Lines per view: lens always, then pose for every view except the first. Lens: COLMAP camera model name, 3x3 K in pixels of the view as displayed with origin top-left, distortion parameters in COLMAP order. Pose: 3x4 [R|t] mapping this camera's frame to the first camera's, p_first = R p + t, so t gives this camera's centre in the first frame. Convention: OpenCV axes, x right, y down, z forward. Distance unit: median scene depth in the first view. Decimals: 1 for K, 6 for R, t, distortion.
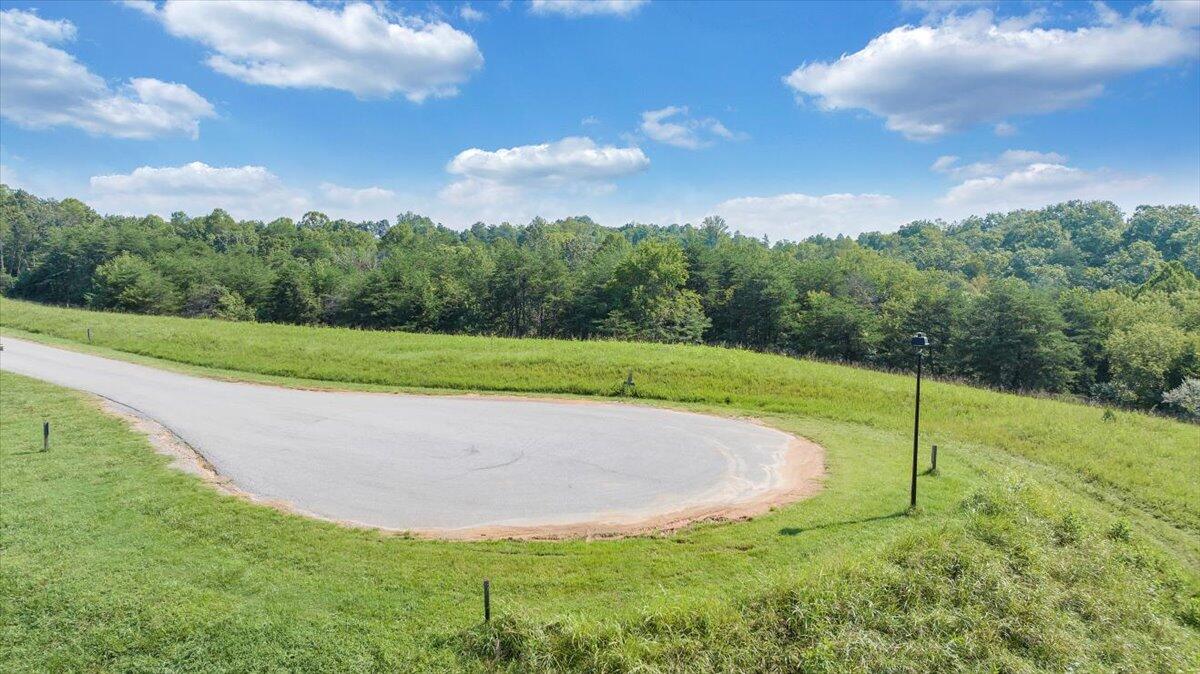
lens RADIAL K [[844.7, 0, 599.0], [0, 844.7, 333.5], [0, 0, 1]] dist [-0.030291, 0.022068]
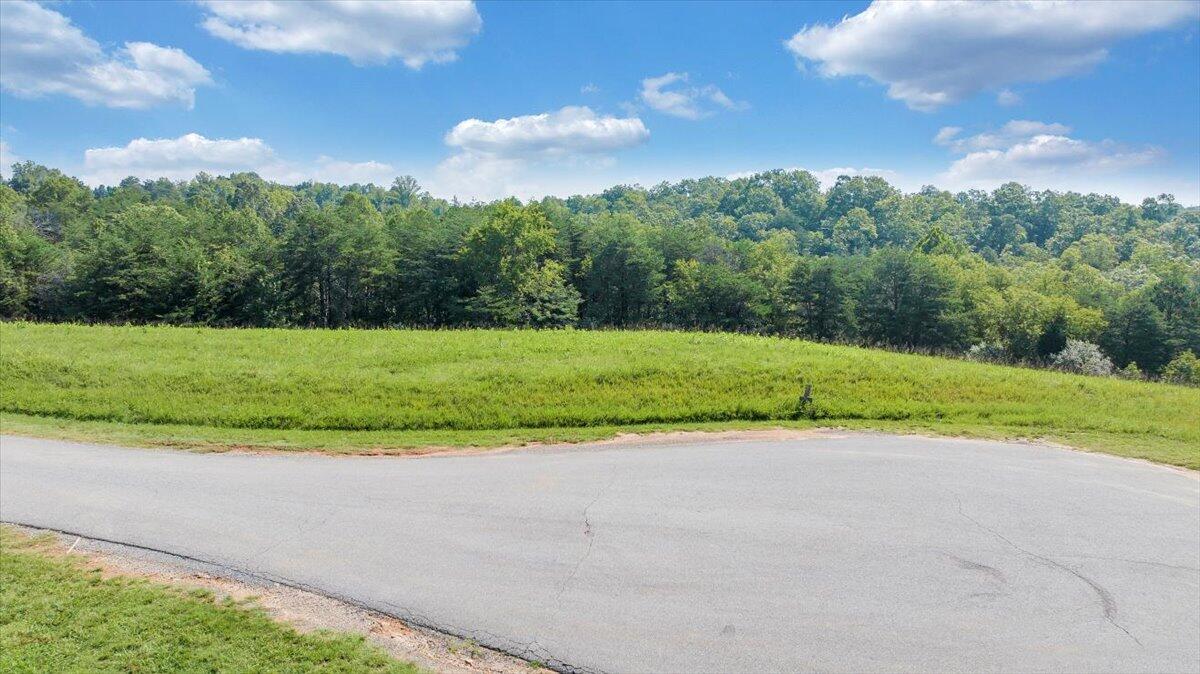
lens RADIAL K [[846.9, 0, 600.6], [0, 846.9, 332.3], [0, 0, 1]] dist [-0.044390, 0.043433]
pose [[0.919033, -0.045890, 0.391501, -0.189771], [0.028953, 0.998376, 0.049058, -0.018804], [-0.393116, -0.033751, 0.918869, 0.176955]]
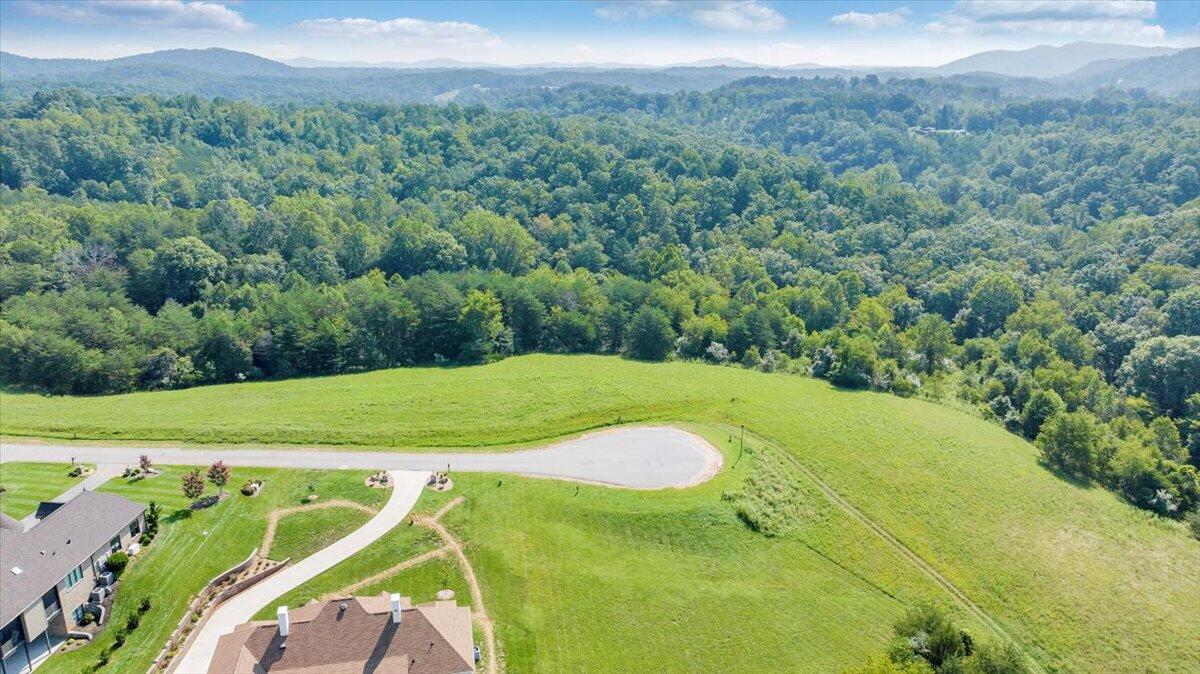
lens RADIAL K [[844.7, 0, 599.0], [0, 844.7, 333.5], [0, 0, 1]] dist [-0.030291, 0.022068]
pose [[0.788721, -0.190769, 0.584402, -0.830285], [0.043978, 0.965706, 0.255885, -0.486052], [-0.613176, -0.176121, 0.770063, -0.615207]]
